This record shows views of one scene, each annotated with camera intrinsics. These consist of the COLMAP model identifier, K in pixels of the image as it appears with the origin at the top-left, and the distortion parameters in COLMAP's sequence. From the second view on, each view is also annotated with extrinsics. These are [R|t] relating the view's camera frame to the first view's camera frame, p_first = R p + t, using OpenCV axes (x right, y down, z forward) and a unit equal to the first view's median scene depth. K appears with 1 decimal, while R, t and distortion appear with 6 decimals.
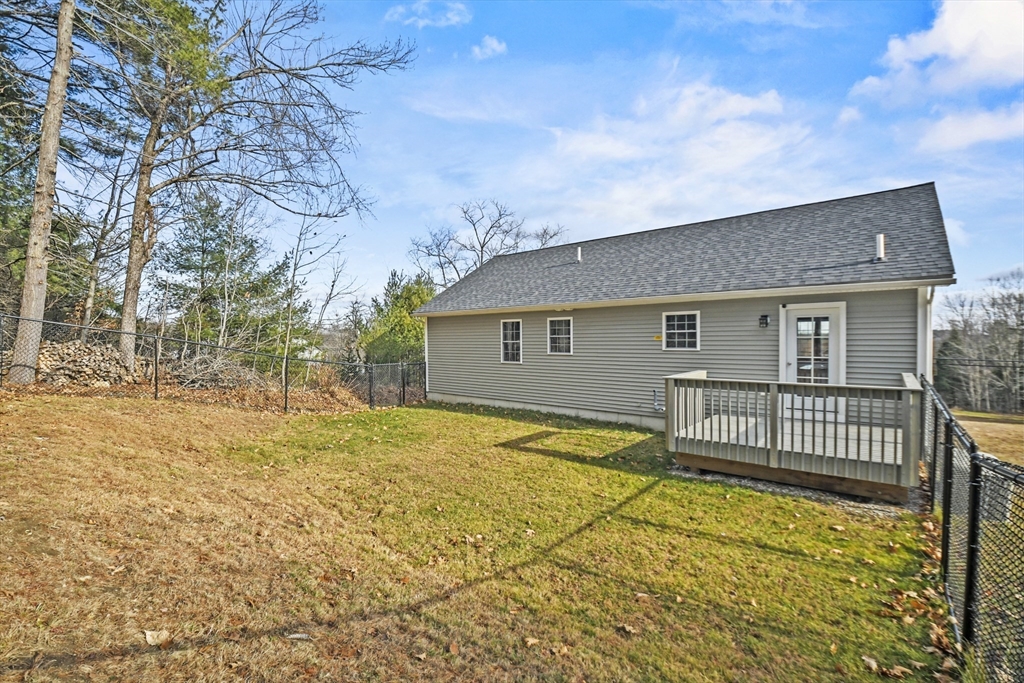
lens RADIAL K [[434.1, 0, 512.0], [0, 434.1, 341.5], [0, 0, 1]] dist [0.013535, -0.026196]
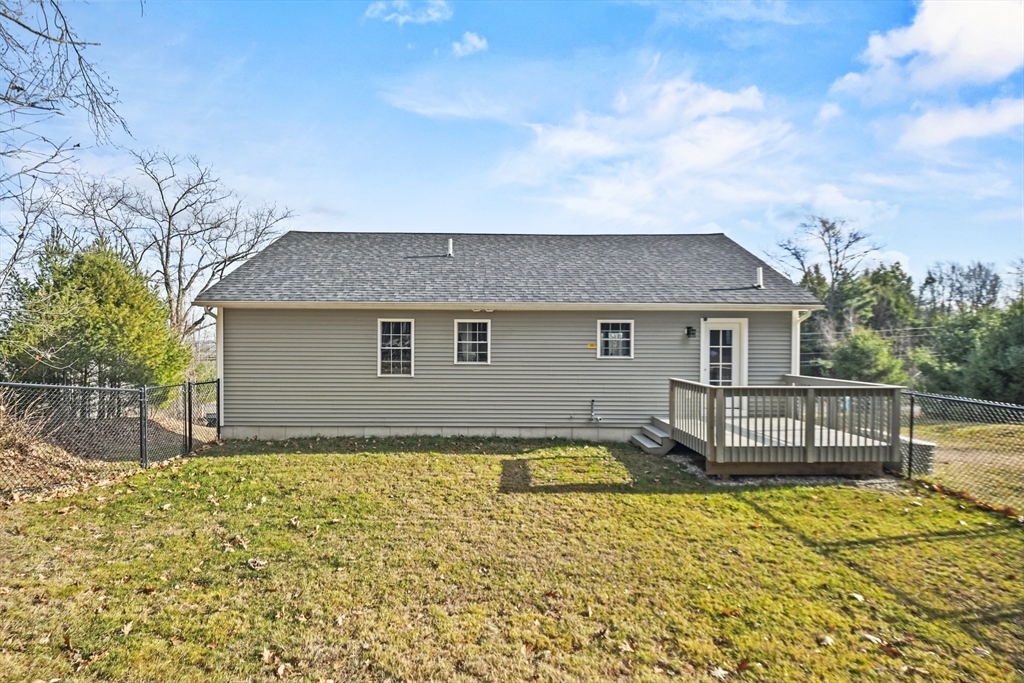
lens RADIAL K [[434.1, 0, 512.0], [0, 434.1, 341.5], [0, 0, 1]] dist [0.013535, -0.026196]
pose [[0.767785, 0.017875, 0.640458, -0.385589], [-0.008343, 0.999805, -0.017902, 0.000972], [-0.640653, 0.008401, 0.767784, 0.336154]]
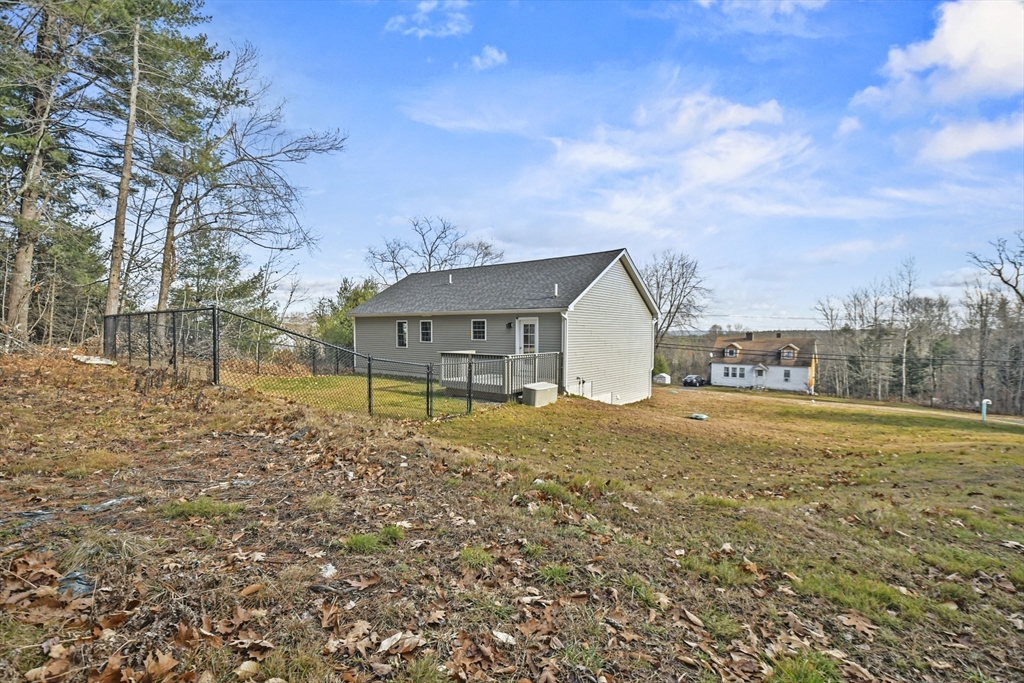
lens RADIAL K [[434.1, 0, 512.0], [0, 434.1, 341.5], [0, 0, 1]] dist [0.013535, -0.026196]
pose [[0.999214, 0.014115, 0.037031, 0.405103], [-0.014787, 0.999730, 0.017932, -0.008795], [-0.036768, -0.018465, 0.999153, -0.728726]]
